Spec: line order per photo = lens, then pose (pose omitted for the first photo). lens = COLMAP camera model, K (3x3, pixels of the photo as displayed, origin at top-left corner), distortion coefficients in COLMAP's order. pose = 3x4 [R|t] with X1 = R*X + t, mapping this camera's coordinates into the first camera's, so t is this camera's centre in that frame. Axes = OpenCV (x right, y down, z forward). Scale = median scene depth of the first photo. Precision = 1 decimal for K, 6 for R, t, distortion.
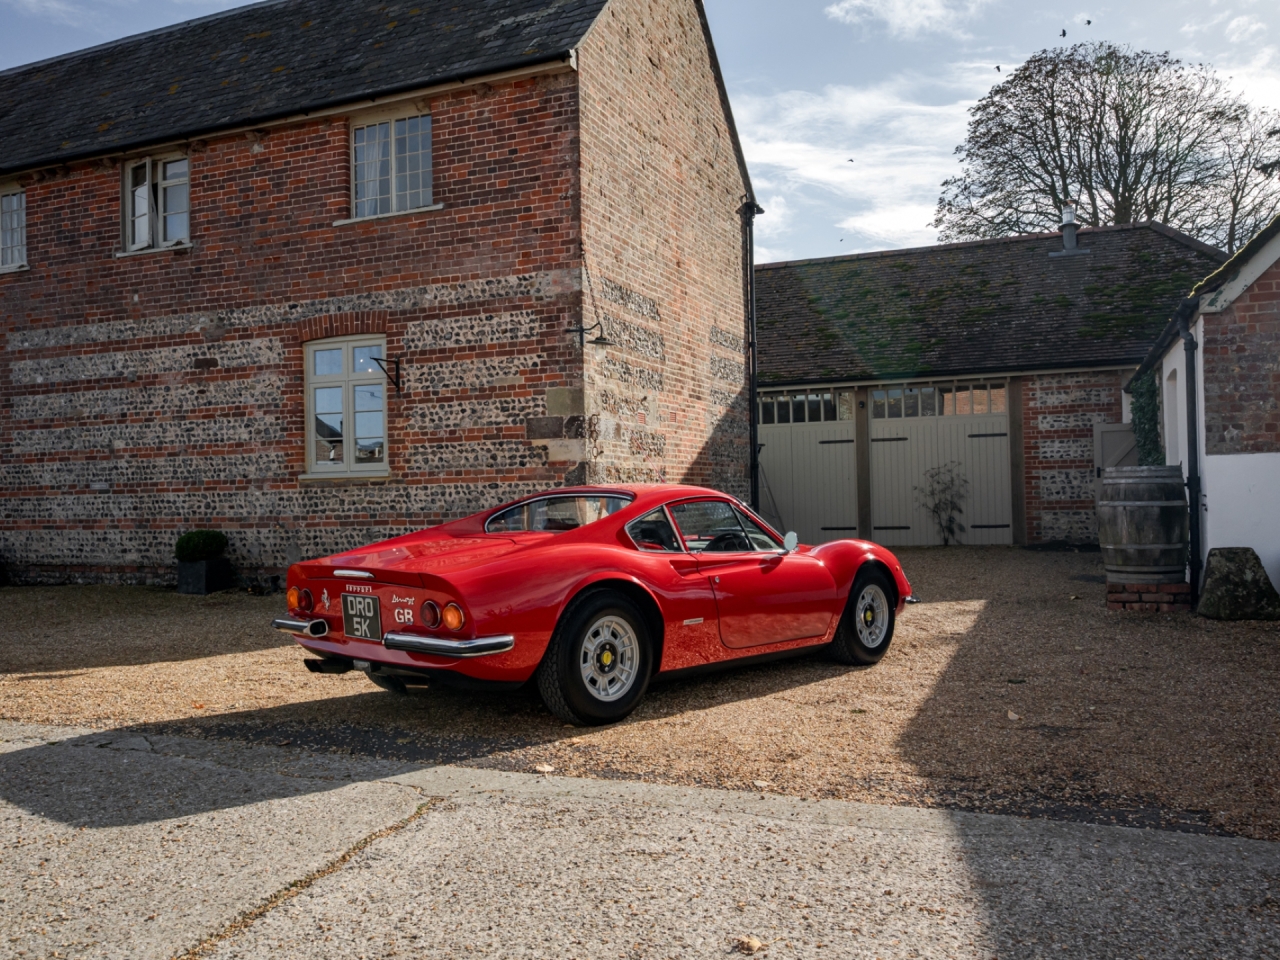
lens RADIAL K [[1054.3, 0, 640.0], [0, 1054.3, 480.0], [0, 0, 1]] dist [-0.000962, -0.001979]
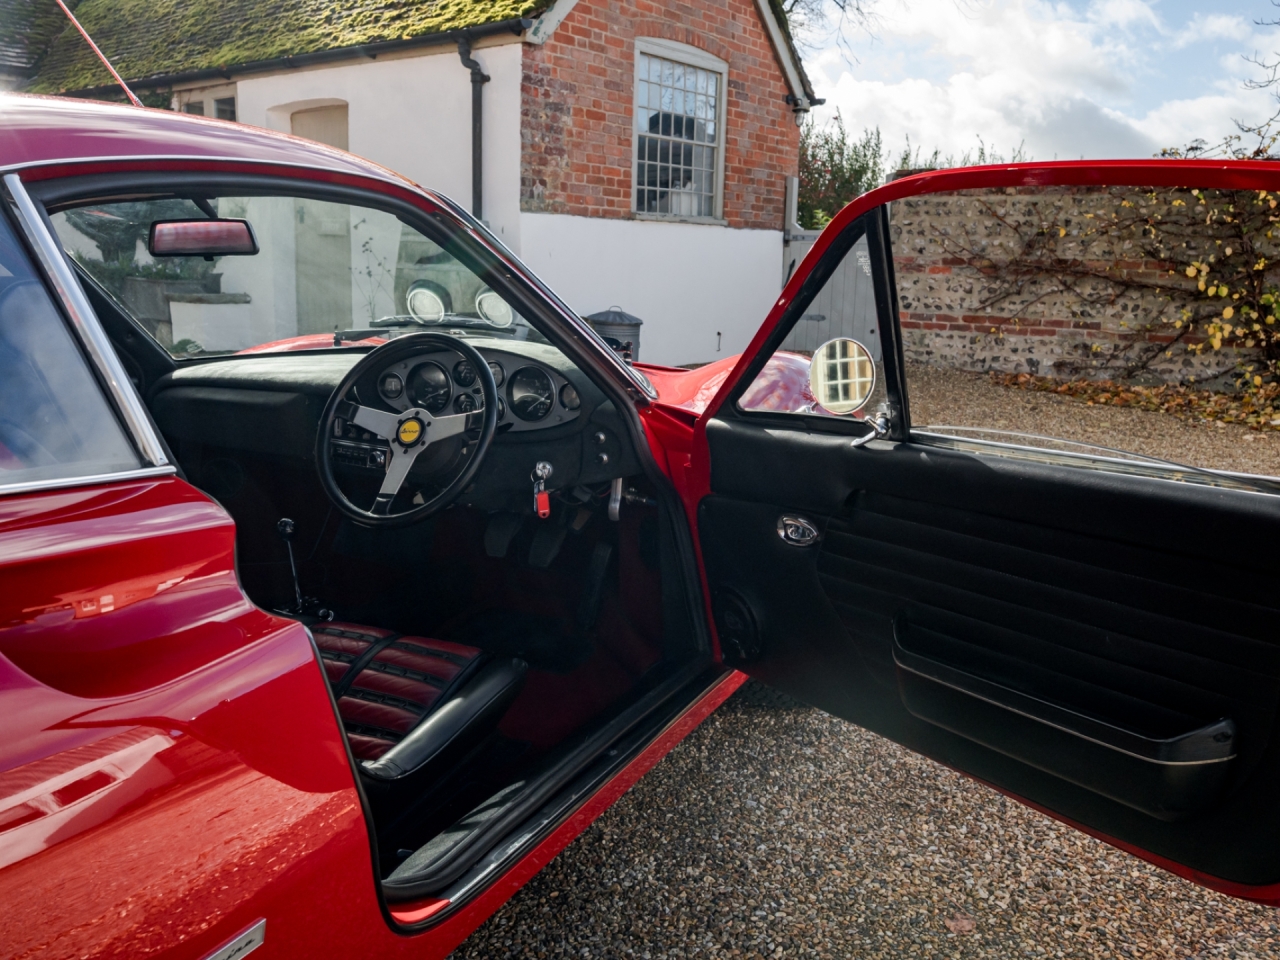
lens RADIAL K [[1054.3, 0, 640.0], [0, 1054.3, 480.0], [0, 0, 1]] dist [-0.000962, -0.001979]
pose [[0.283889, -0.168001, 0.944025, -0.236957], [-0.043854, 0.981226, 0.187809, 0.020373], [-0.957854, -0.094716, 0.271191, 0.489609]]
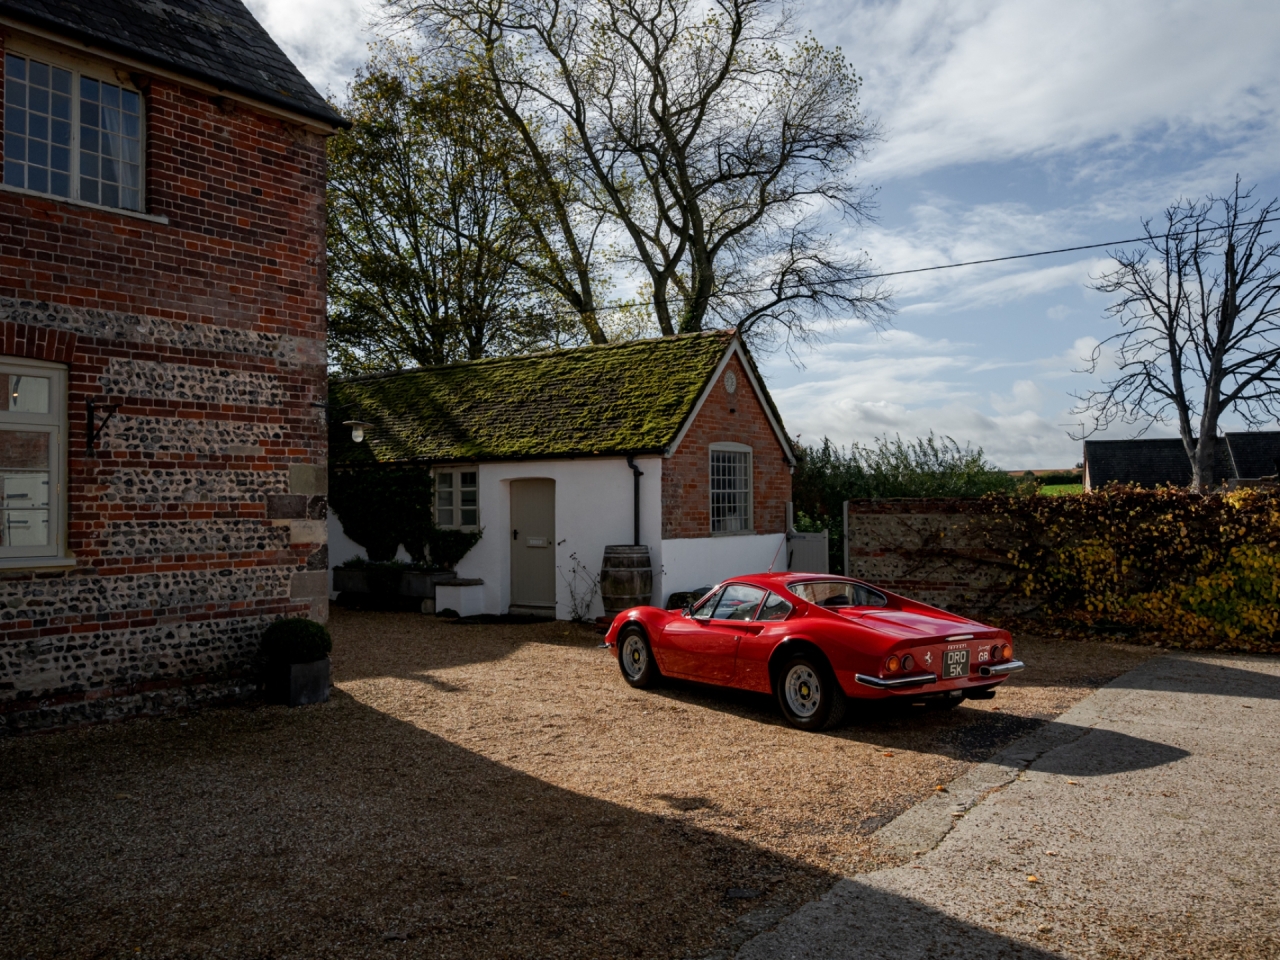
lens RADIAL K [[1040.9, 0, 640.0], [0, 1040.9, 480.0], [0, 0, 1]] dist [0.003661, -0.006217]
pose [[0.245615, 0.044970, 0.968324, -0.861279], [-0.010344, 0.998988, -0.043770, -0.035294], [-0.969312, 0.000735, 0.245832, 0.469430]]
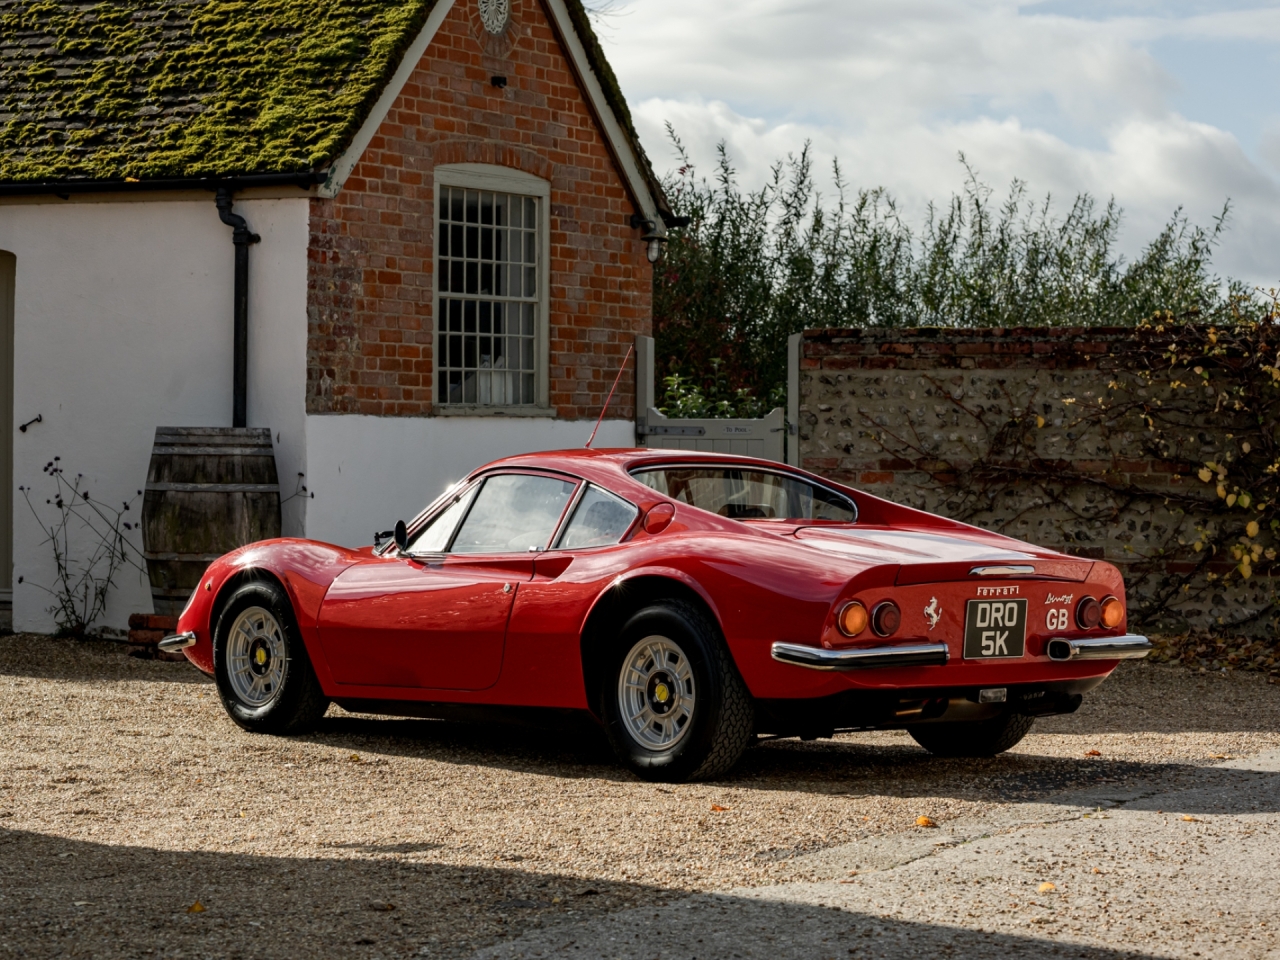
lens RADIAL K [[3377.5, 0, 623.7], [0, 3377.5, 479.1], [0, 0, 1]] dist [-0.002597, 0.015290]
pose [[0.115368, 0.010180, 0.993271, -1.157092], [-0.023709, 0.999691, -0.007492, 0.020968], [-0.993040, -0.022685, 0.115574, 0.429586]]
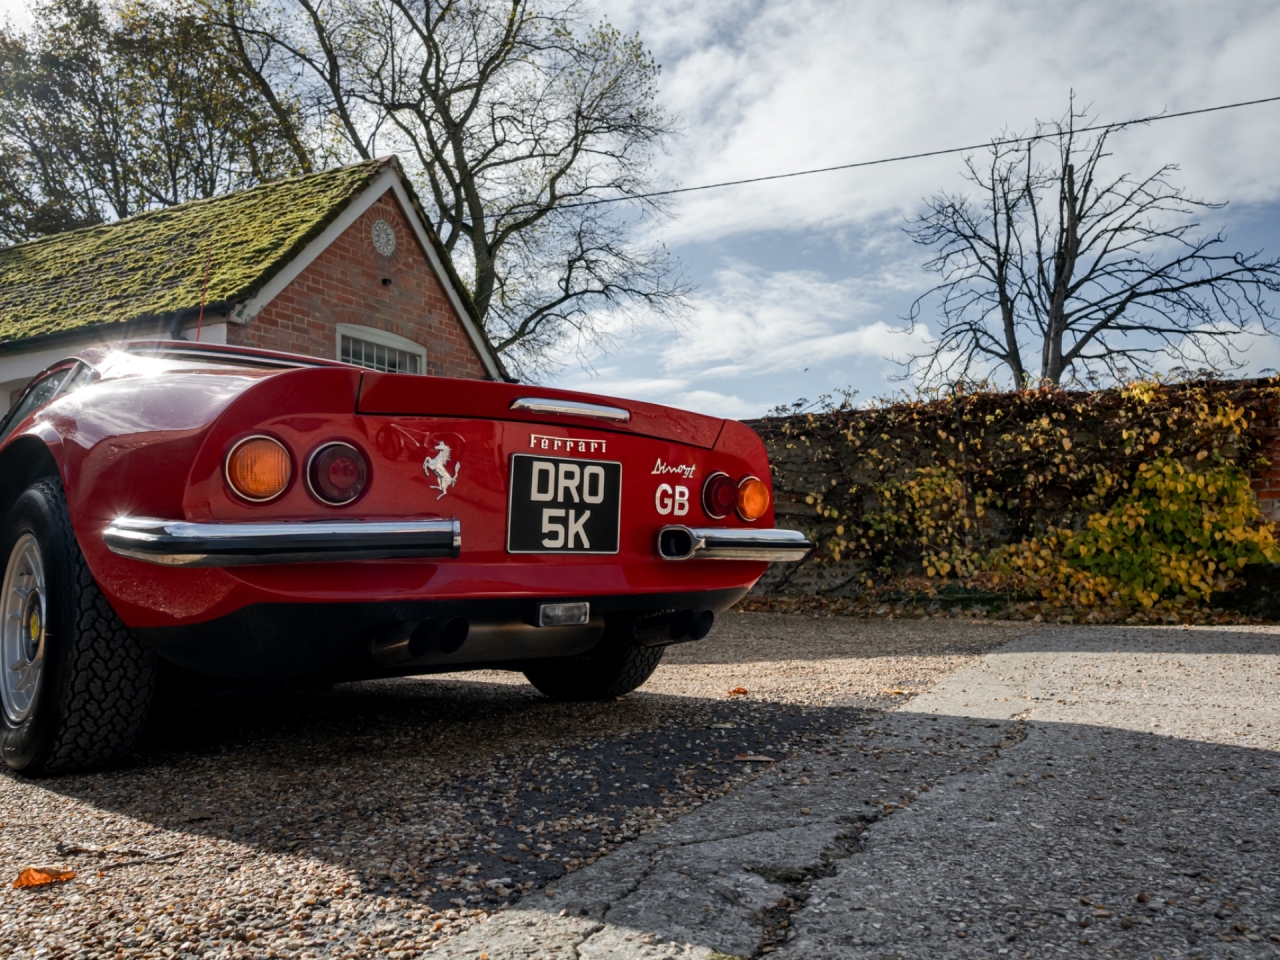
lens RADIAL K [[1054.3, 0, 640.0], [0, 1054.3, 480.0], [0, 0, 1]] dist [-0.000962, -0.001979]
pose [[0.082651, 0.100089, 0.991540, -0.313367], [0.005281, 0.994886, -0.100867, 0.071845], [-0.996565, 0.013573, 0.081700, 0.404663]]
